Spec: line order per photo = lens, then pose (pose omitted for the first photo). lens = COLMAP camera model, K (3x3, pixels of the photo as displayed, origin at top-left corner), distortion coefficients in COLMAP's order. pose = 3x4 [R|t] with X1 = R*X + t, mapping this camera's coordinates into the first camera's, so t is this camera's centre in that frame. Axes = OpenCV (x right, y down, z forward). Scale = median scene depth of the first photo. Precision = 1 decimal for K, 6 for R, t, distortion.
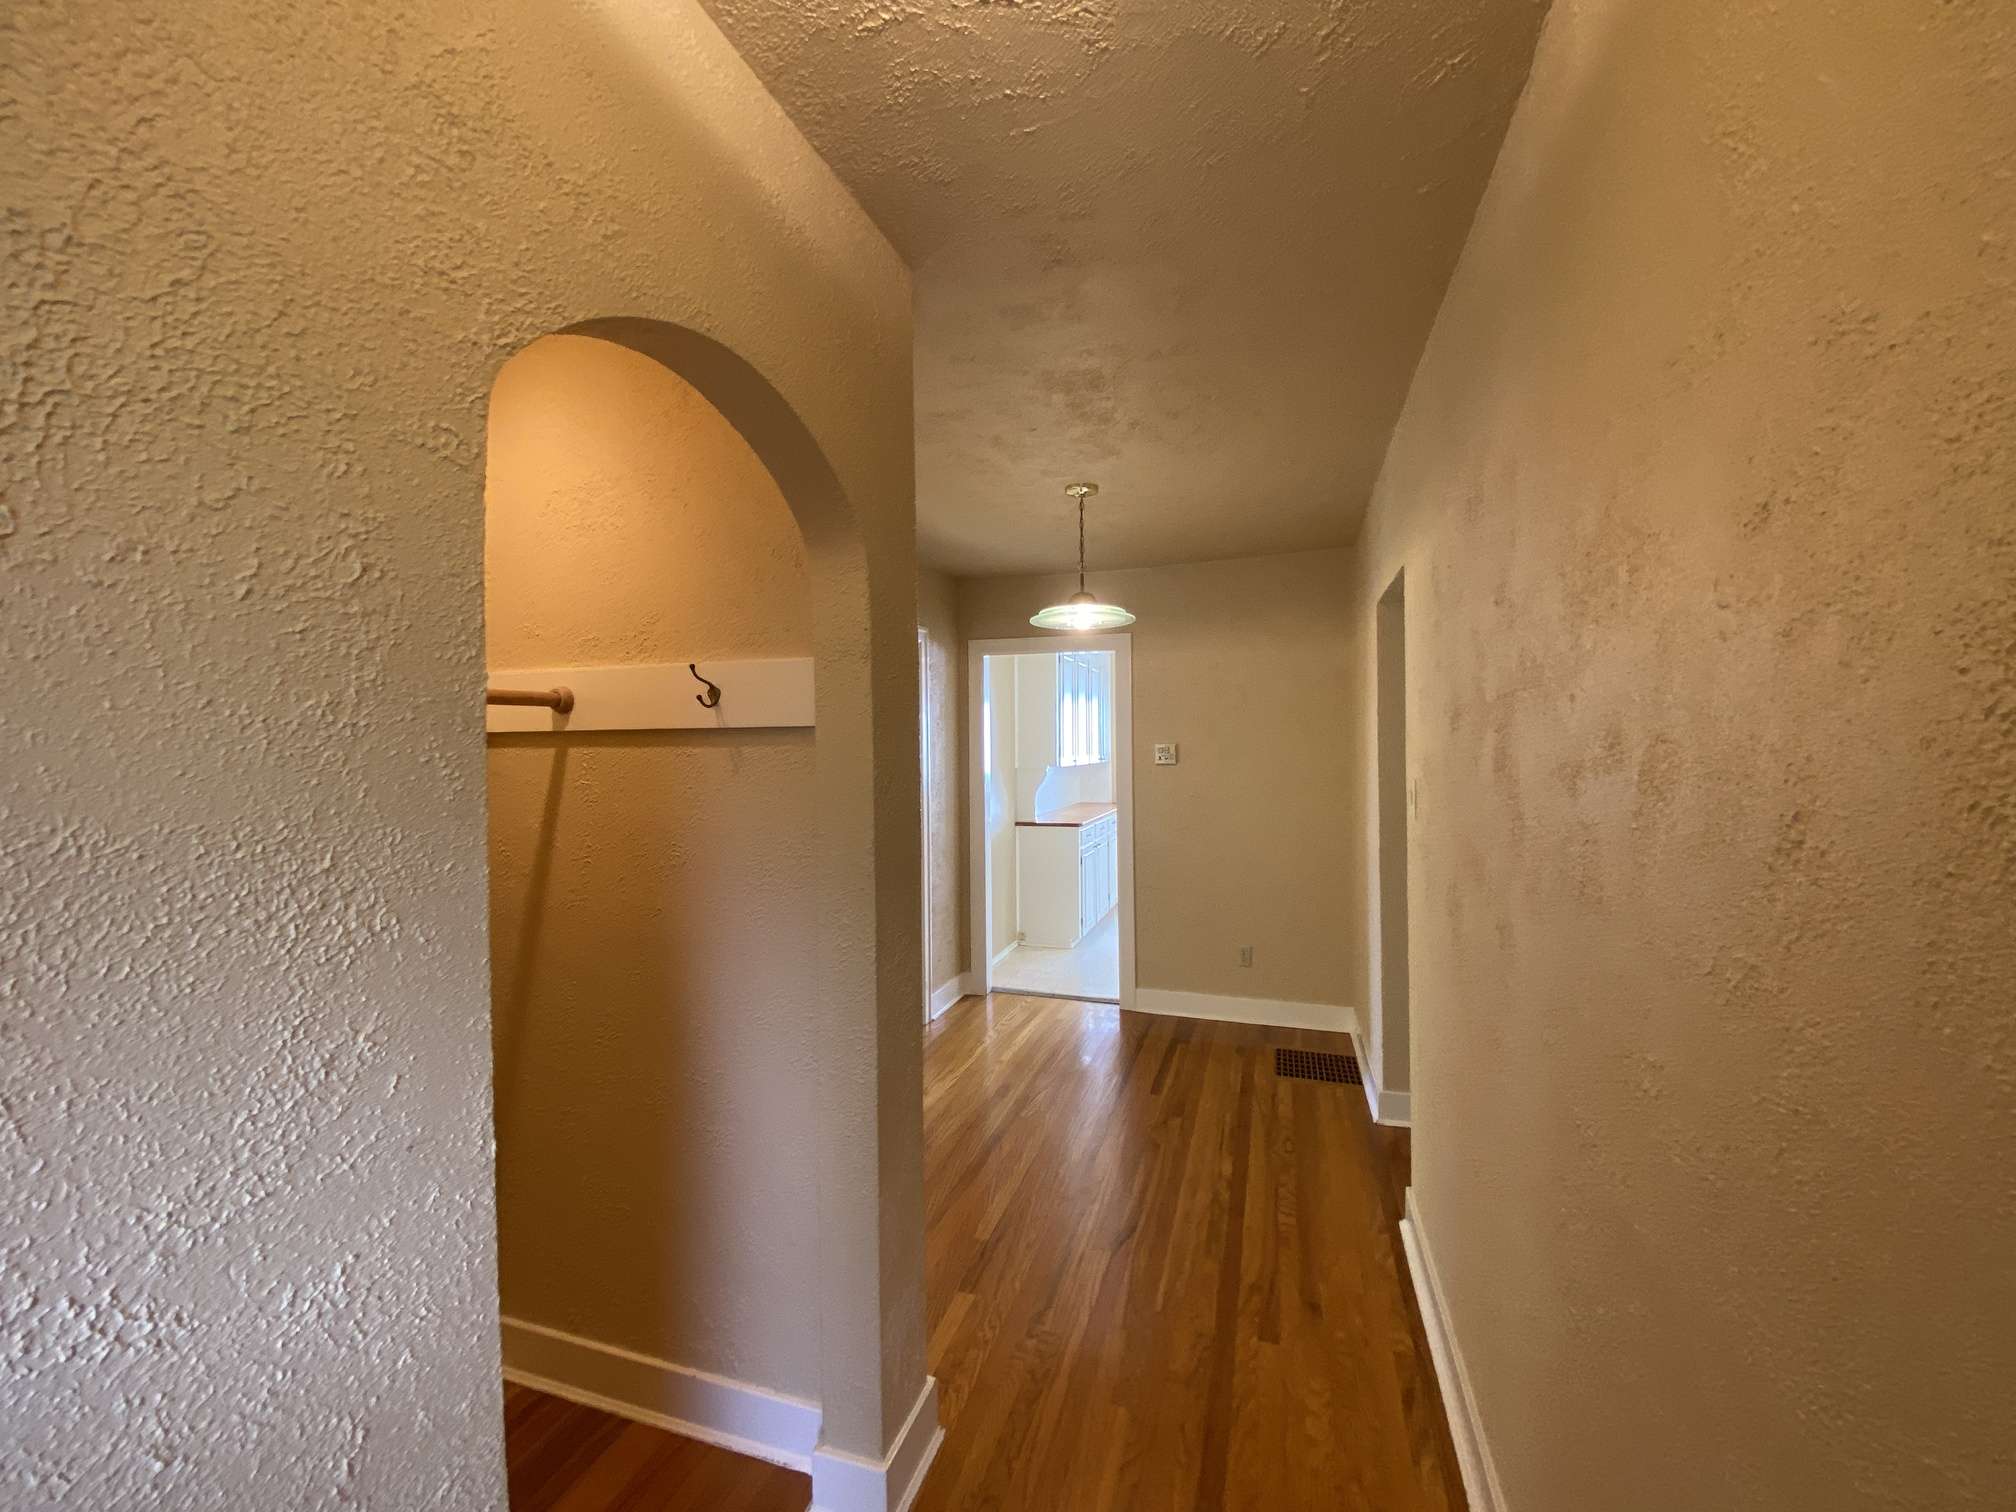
lens RADIAL K [[821.6, 0, 1004.5], [0, 821.6, 755.0], [0, 0, 1]] dist [0.020165, -0.021401]
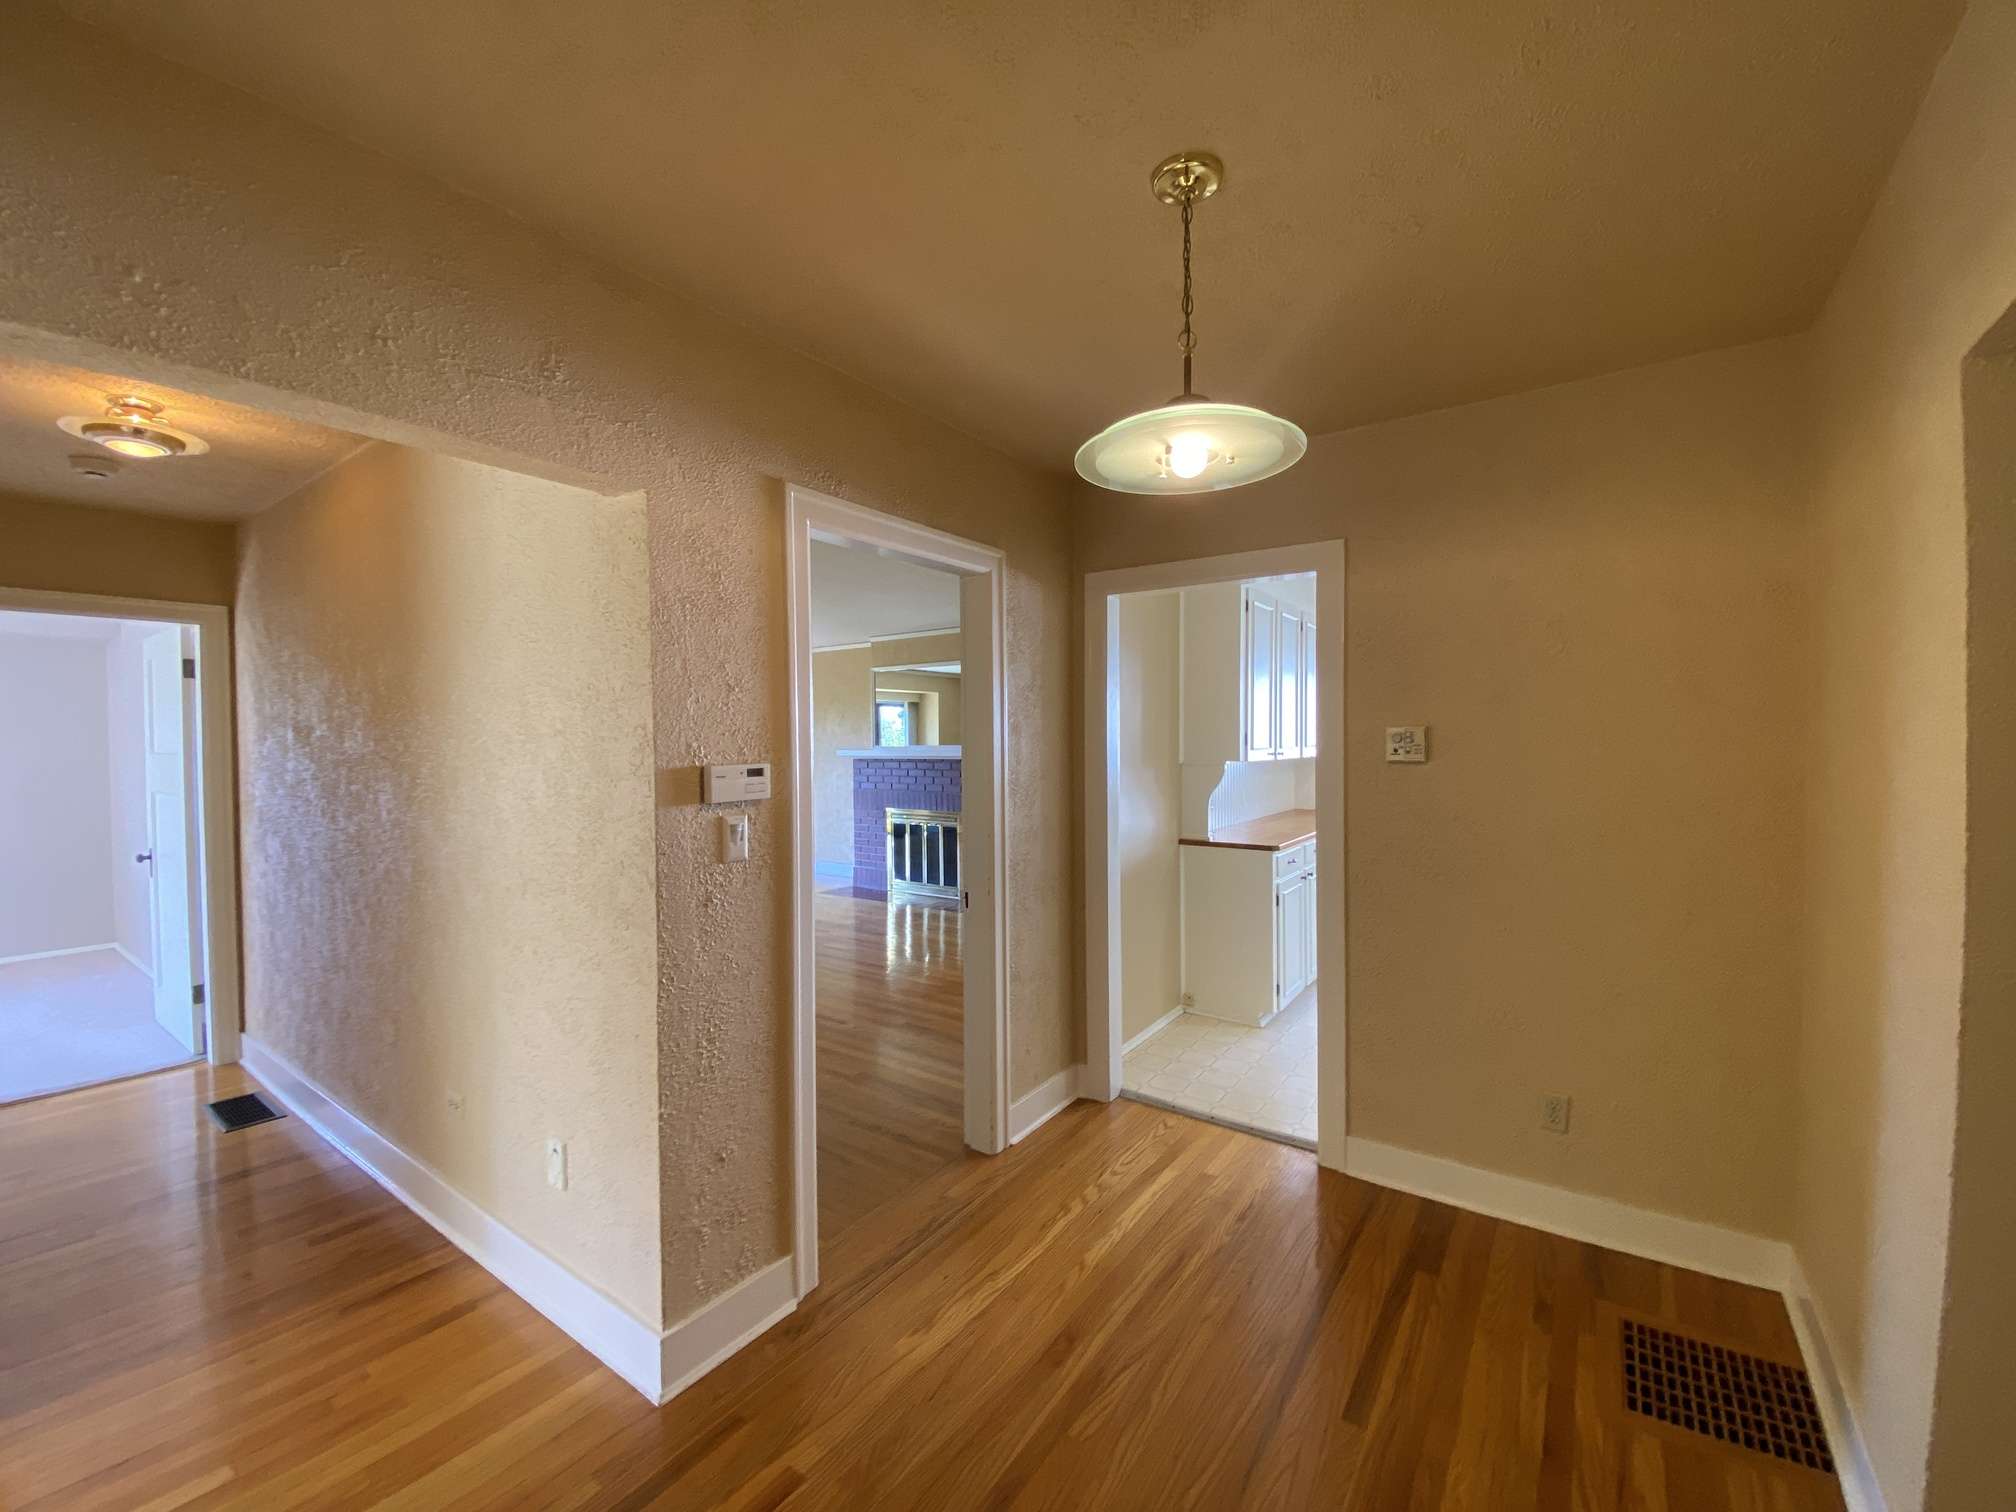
lens RADIAL K [[821.6, 0, 1004.5], [0, 821.6, 755.0], [0, 0, 1]] dist [0.020165, -0.021401]
pose [[0.958320, 0.009177, -0.285549, 0.093711], [-0.005499, 0.999891, 0.013678, -0.000522], [0.285644, -0.011538, 0.958266, 0.367308]]
